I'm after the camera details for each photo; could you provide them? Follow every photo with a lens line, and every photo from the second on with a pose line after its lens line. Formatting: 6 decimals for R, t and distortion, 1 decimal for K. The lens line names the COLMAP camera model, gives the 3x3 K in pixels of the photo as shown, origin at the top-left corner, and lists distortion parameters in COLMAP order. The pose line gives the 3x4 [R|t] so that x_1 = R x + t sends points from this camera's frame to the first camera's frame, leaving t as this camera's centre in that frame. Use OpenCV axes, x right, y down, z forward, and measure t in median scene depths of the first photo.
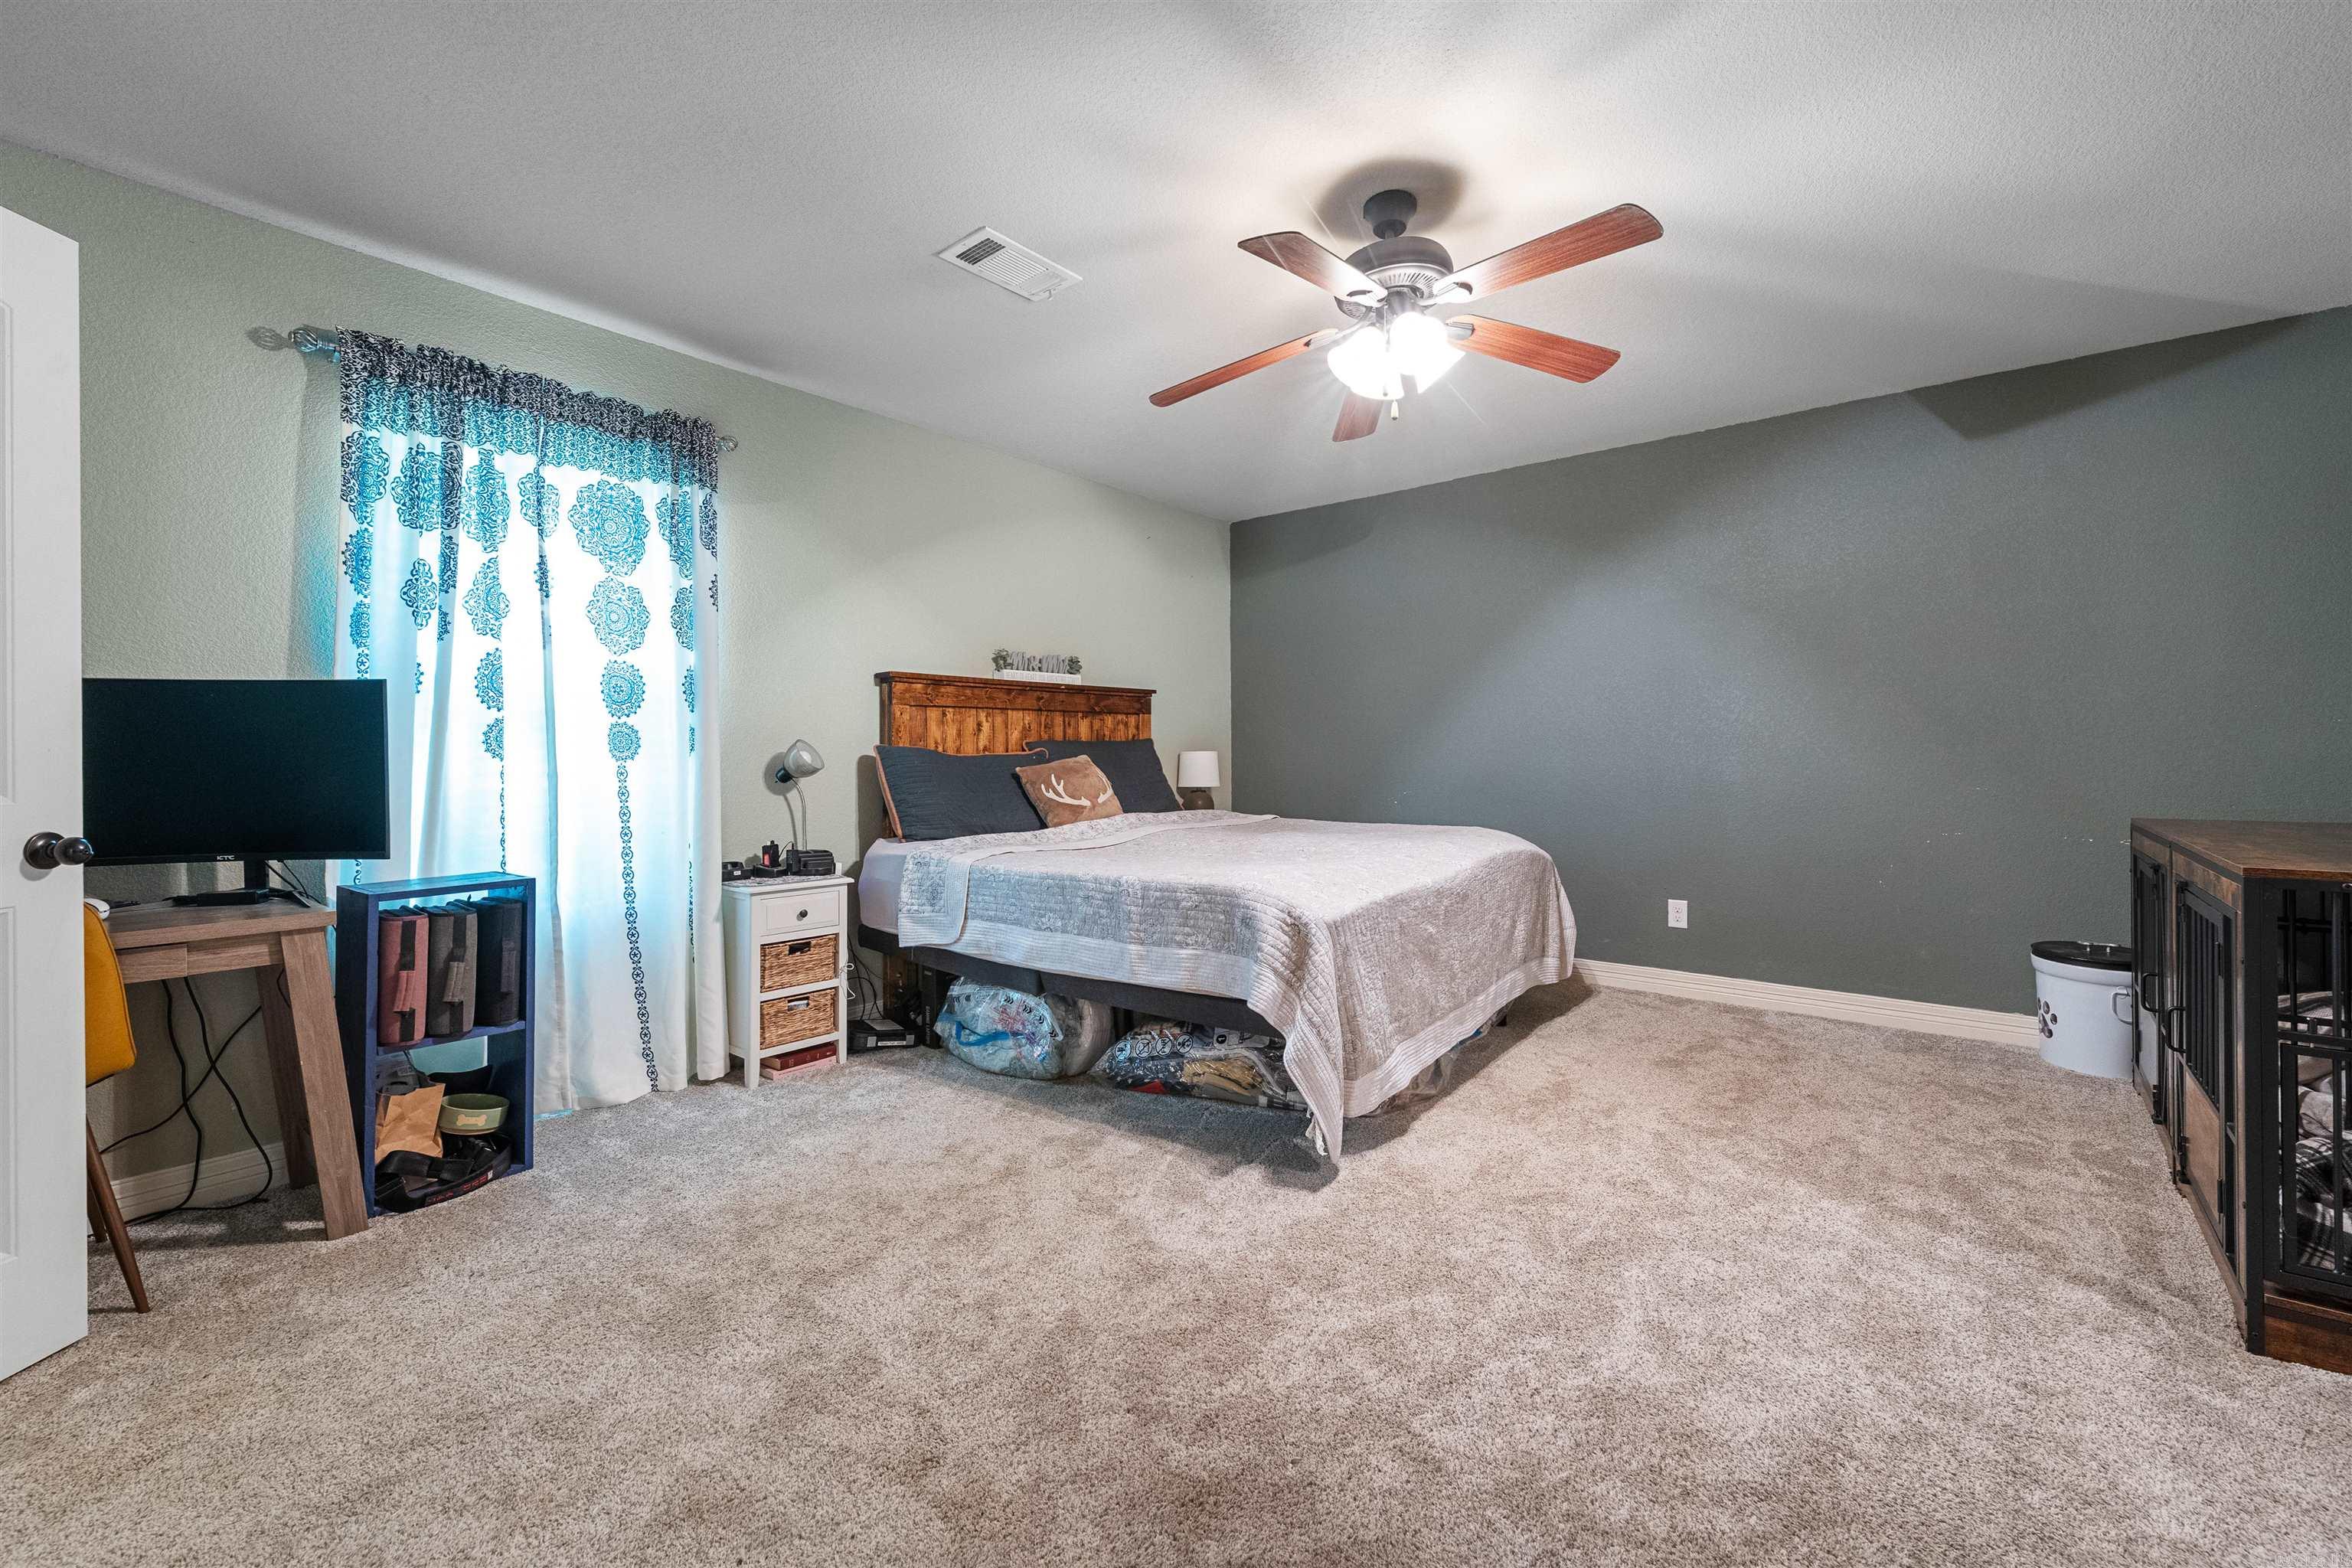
lens RADIAL K [[957.7, 0, 1173.1], [0, 957.7, 767.6], [0, 0, 1]] dist [0.003625, -0.002253]
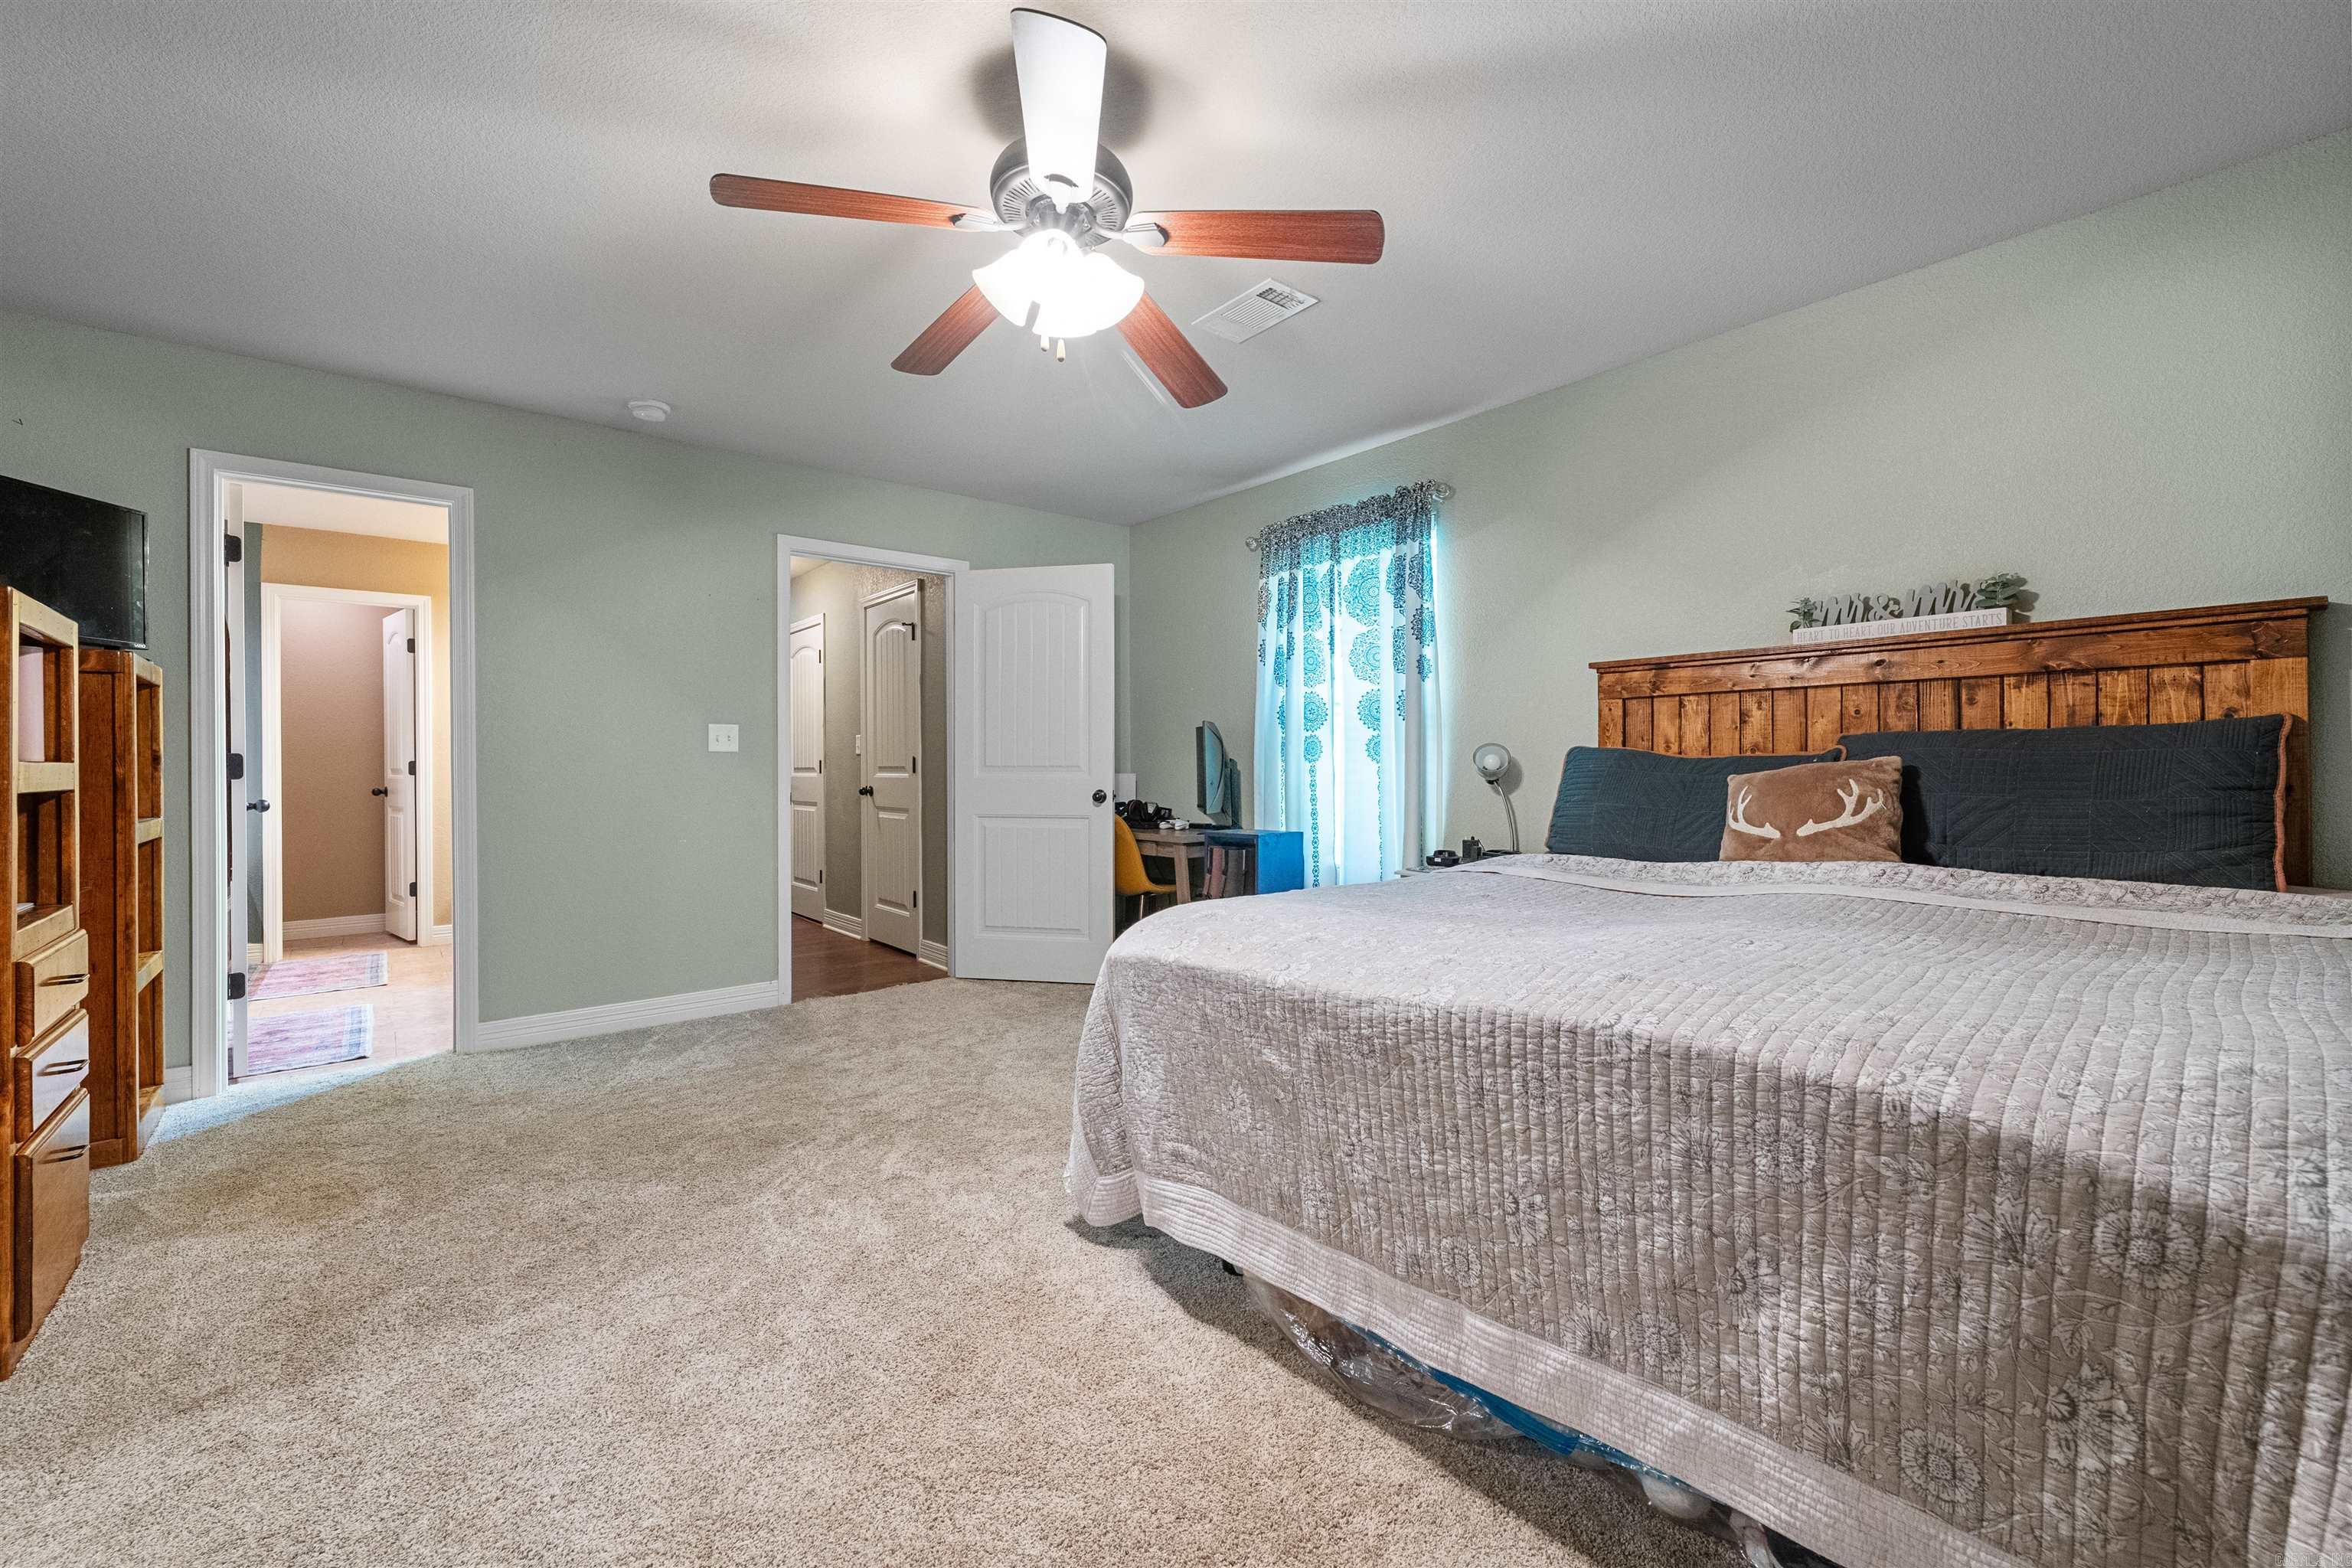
lens RADIAL K [[957.7, 0, 1173.8], [0, 957.7, 768.9], [0, 0, 1]] dist [0.003625, -0.002253]
pose [[-0.199209, 0.012208, -0.979881, 0.803313], [-0.005129, 0.999896, 0.013500, -0.015640], [0.979944, 0.007715, -0.199126, 0.991324]]
